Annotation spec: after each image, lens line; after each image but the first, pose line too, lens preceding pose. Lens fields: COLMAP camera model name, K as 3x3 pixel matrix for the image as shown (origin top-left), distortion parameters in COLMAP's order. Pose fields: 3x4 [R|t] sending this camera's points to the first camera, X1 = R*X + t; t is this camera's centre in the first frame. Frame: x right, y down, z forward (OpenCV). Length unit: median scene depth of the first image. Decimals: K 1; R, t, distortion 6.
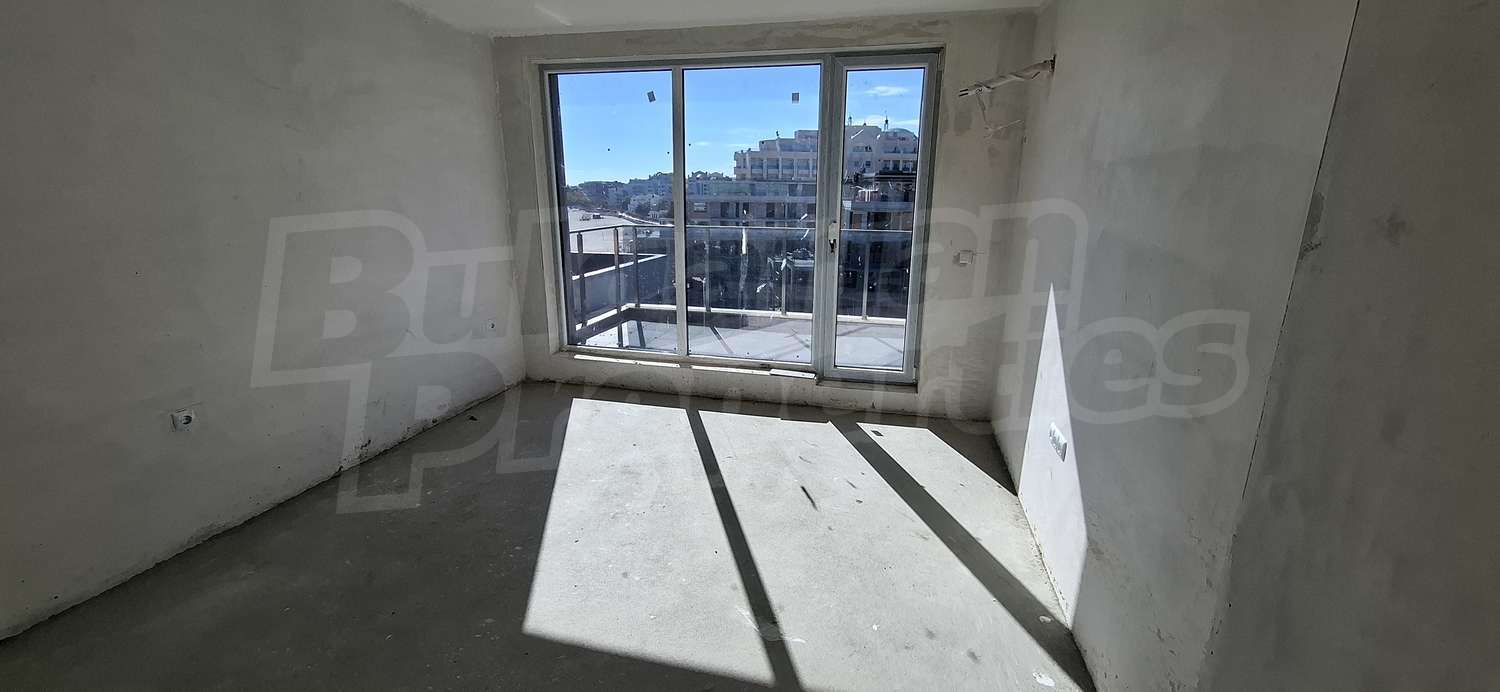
lens RADIAL K [[570.8, 0, 756.2], [0, 570.8, 347.9], [0, 0, 1]] dist [-0.022960, -0.000017]
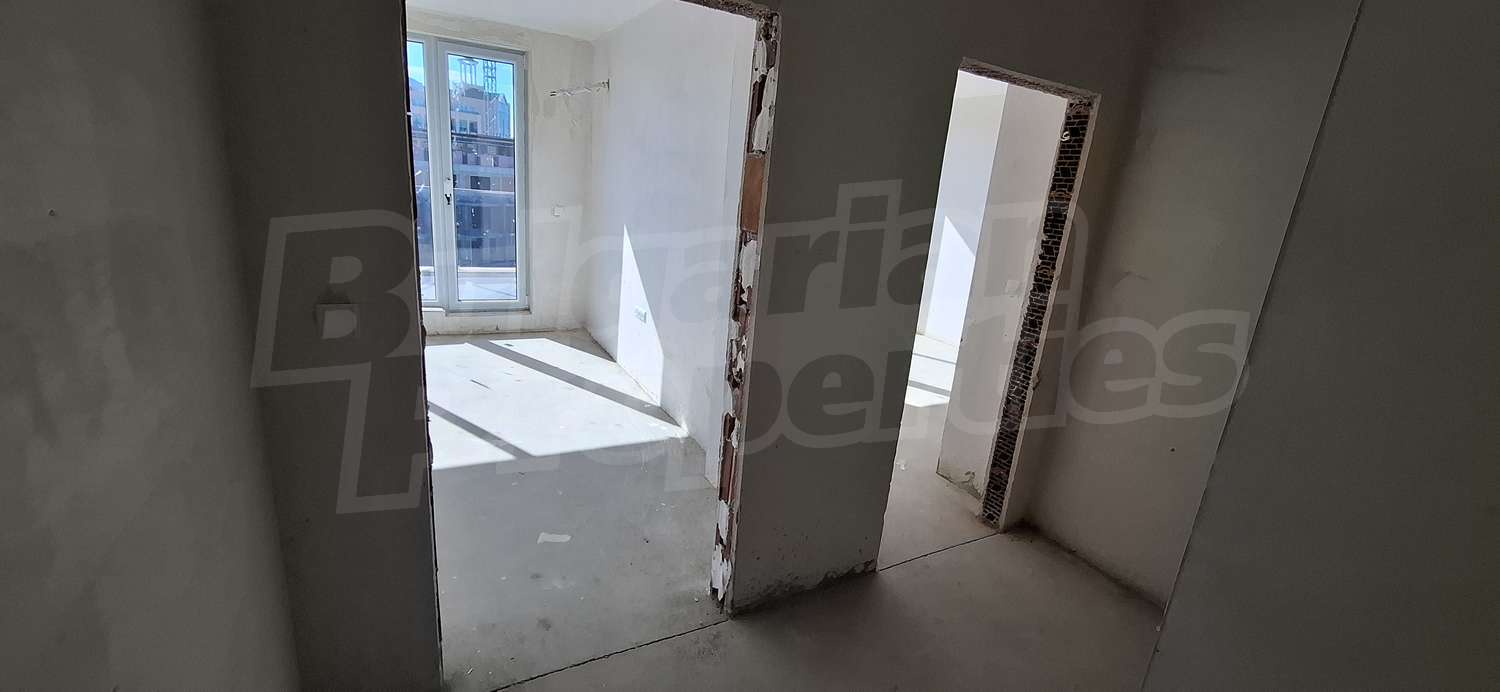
lens RADIAL K [[570.8, 0, 756.2], [0, 570.8, 347.9], [0, 0, 1]] dist [-0.022960, -0.000017]
pose [[0.719729, -0.126293, 0.682672, -0.307291], [0.091839, 0.991993, 0.086692, 0.106992], [-0.688154, 0.000302, 0.725565, -0.377453]]
